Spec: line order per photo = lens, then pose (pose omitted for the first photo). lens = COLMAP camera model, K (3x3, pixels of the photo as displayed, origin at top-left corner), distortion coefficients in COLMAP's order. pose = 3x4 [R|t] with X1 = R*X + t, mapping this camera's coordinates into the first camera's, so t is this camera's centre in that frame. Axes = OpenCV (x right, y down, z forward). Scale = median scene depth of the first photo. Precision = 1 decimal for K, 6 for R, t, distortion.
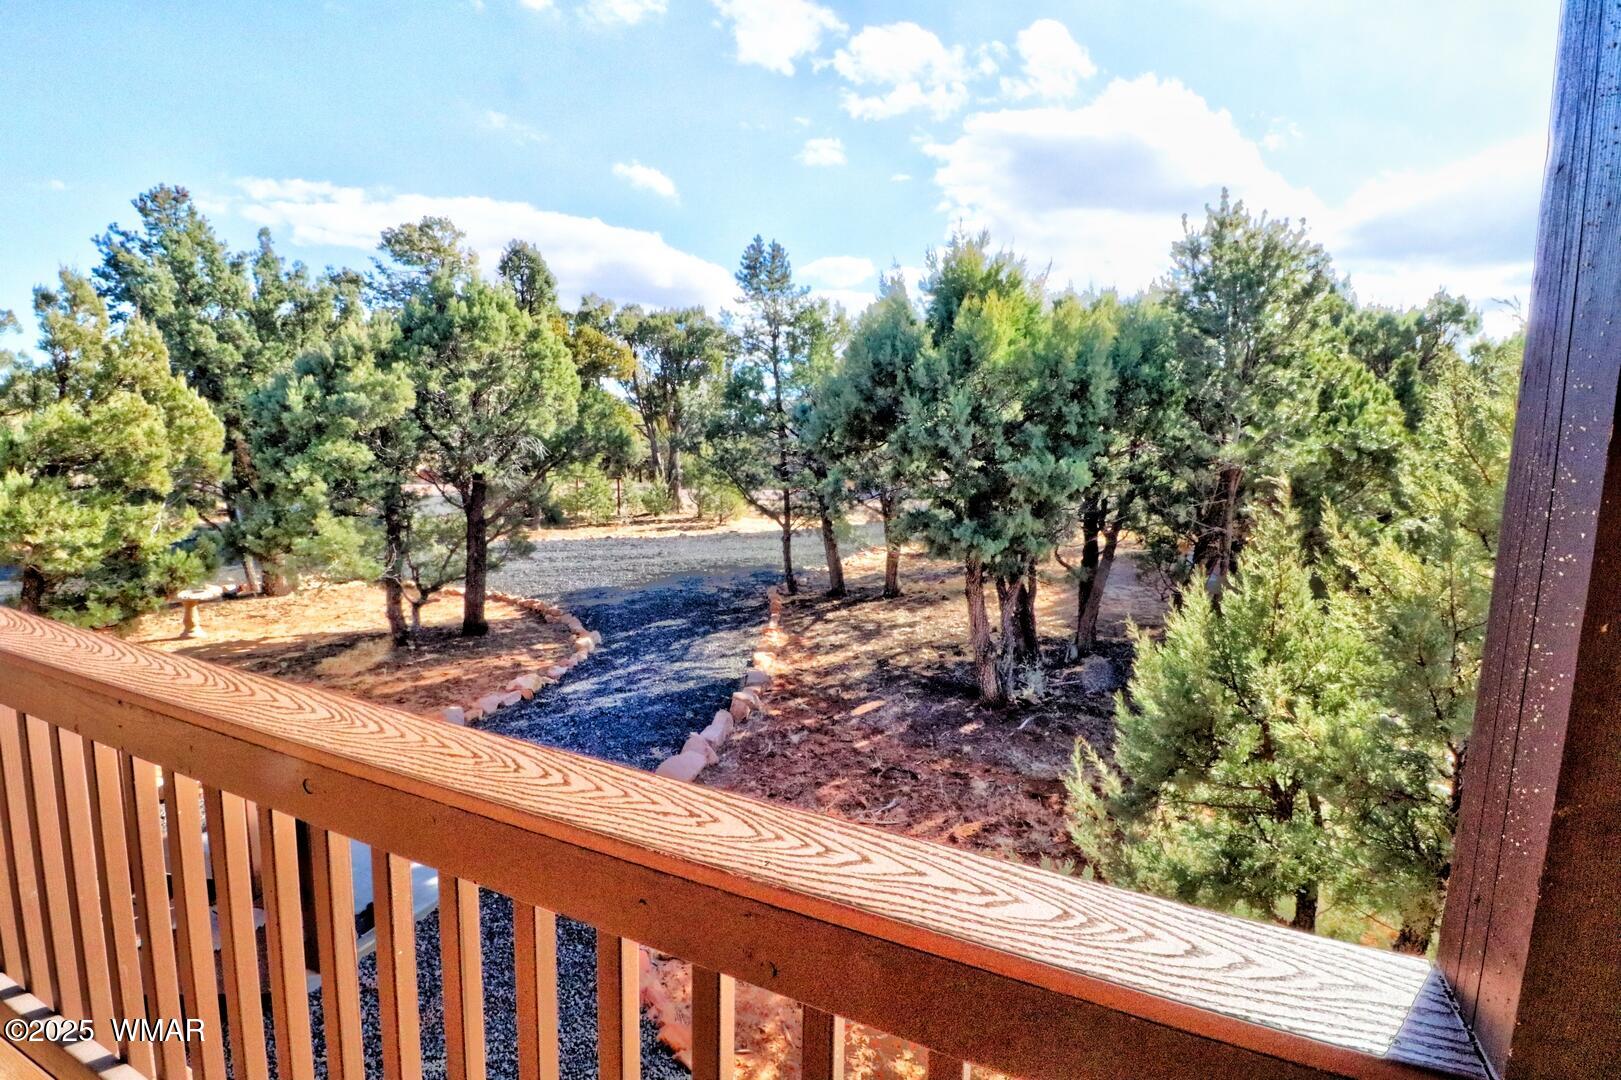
lens RADIAL K [[747.0, 0, 810.8], [0, 747.0, 535.1], [0, 0, 1]] dist [-0.013200, -0.006499]
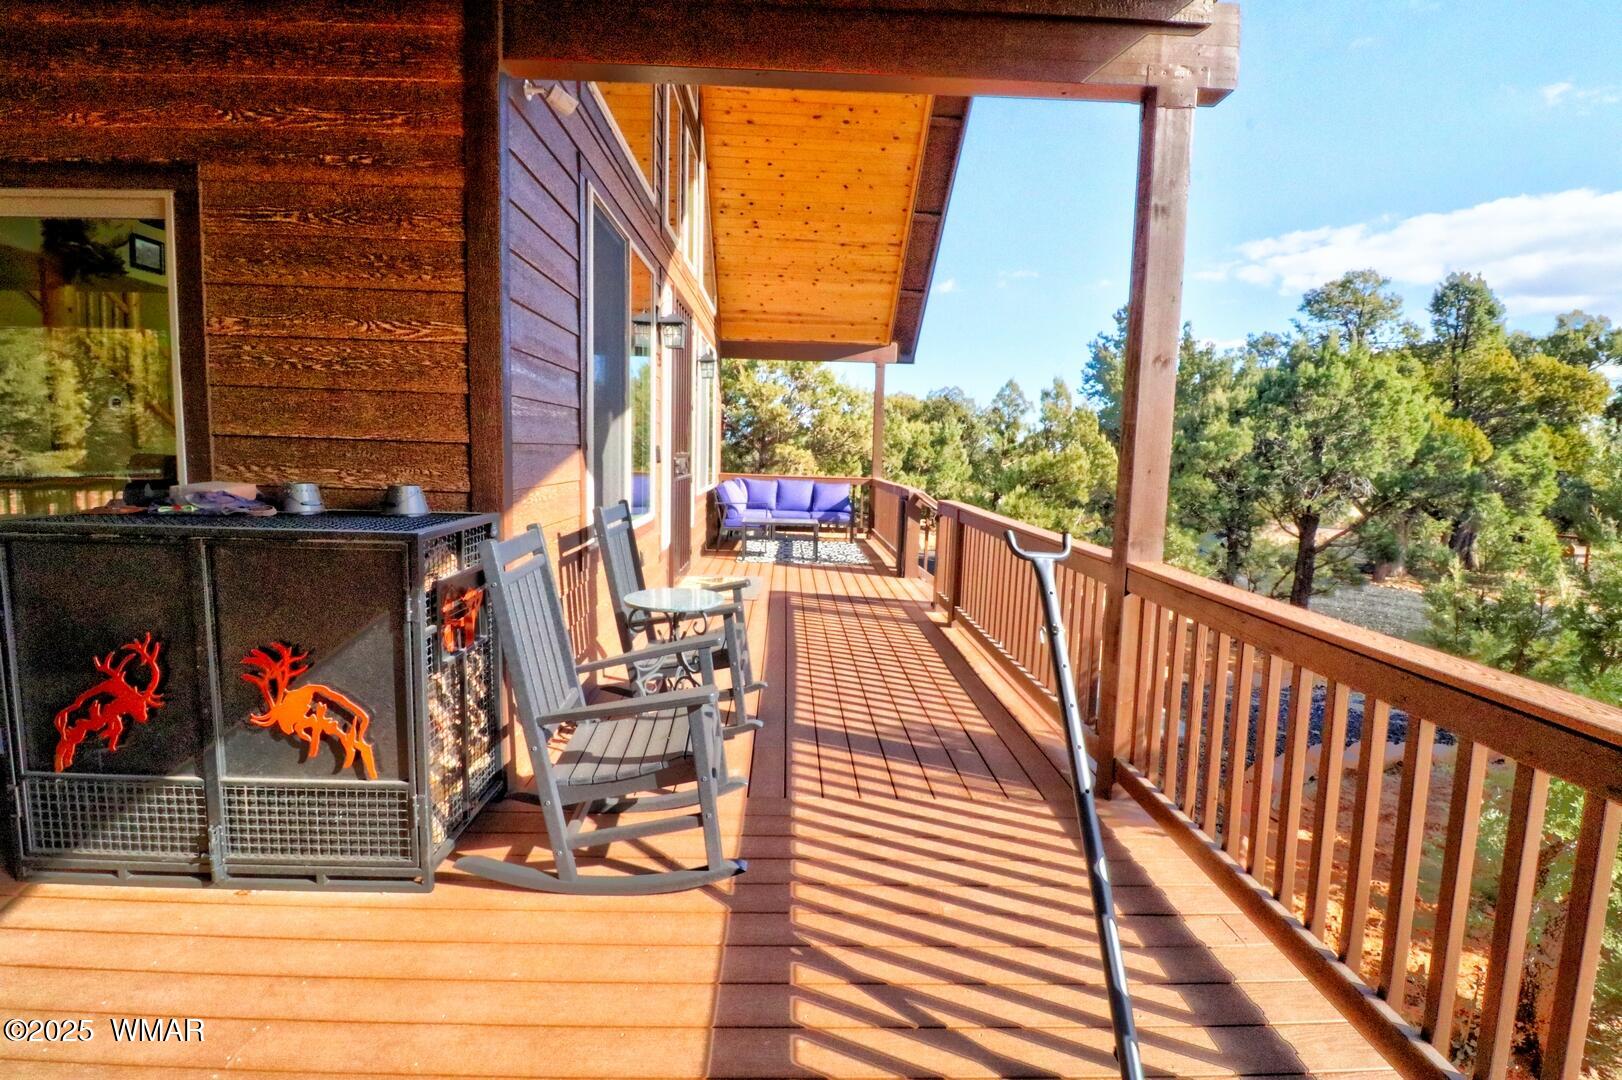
lens RADIAL K [[747.4, 0, 809.5], [0, 747.4, 524.2], [0, 0, 1]] dist [-0.013200, -0.006499]
pose [[0.424365, 0.074801, -0.902396, 0.316593], [-0.141259, 0.989849, 0.015621, 0.041888], [0.894405, 0.120843, 0.430624, -0.232544]]
